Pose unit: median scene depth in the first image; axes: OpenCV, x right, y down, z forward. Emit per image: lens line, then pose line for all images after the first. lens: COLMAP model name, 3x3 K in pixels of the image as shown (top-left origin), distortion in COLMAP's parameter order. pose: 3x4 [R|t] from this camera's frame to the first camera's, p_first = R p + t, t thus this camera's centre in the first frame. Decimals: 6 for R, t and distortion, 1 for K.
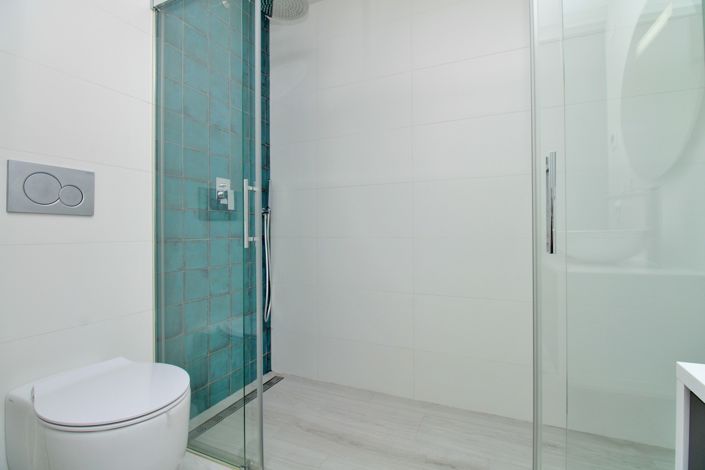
lens RADIAL K [[328.9, 0, 350.9], [0, 328.9, 241.1], [0, 0, 1]] dist [-0.004526, -0.000051]
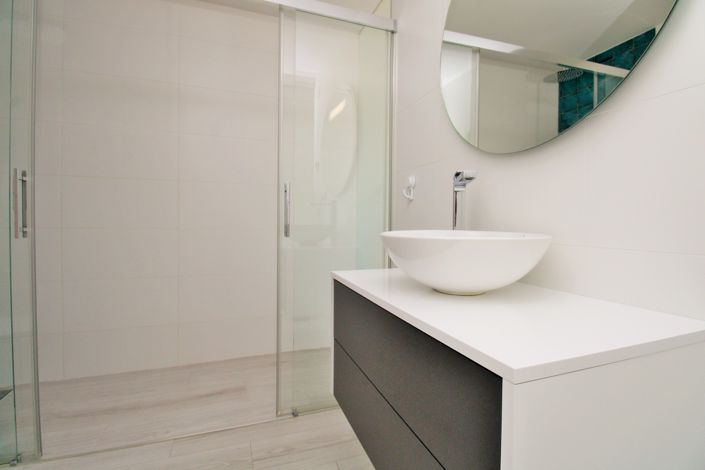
lens RADIAL K [[328.9, 0, 352.0], [0, 328.9, 234.1], [0, 0, 1]] dist [-0.004526, -0.000051]
pose [[0.738746, -0.010335, 0.673905, -0.181738], [-0.007540, 0.999693, 0.023597, -0.008077], [-0.673942, -0.022513, 0.738441, -0.308018]]
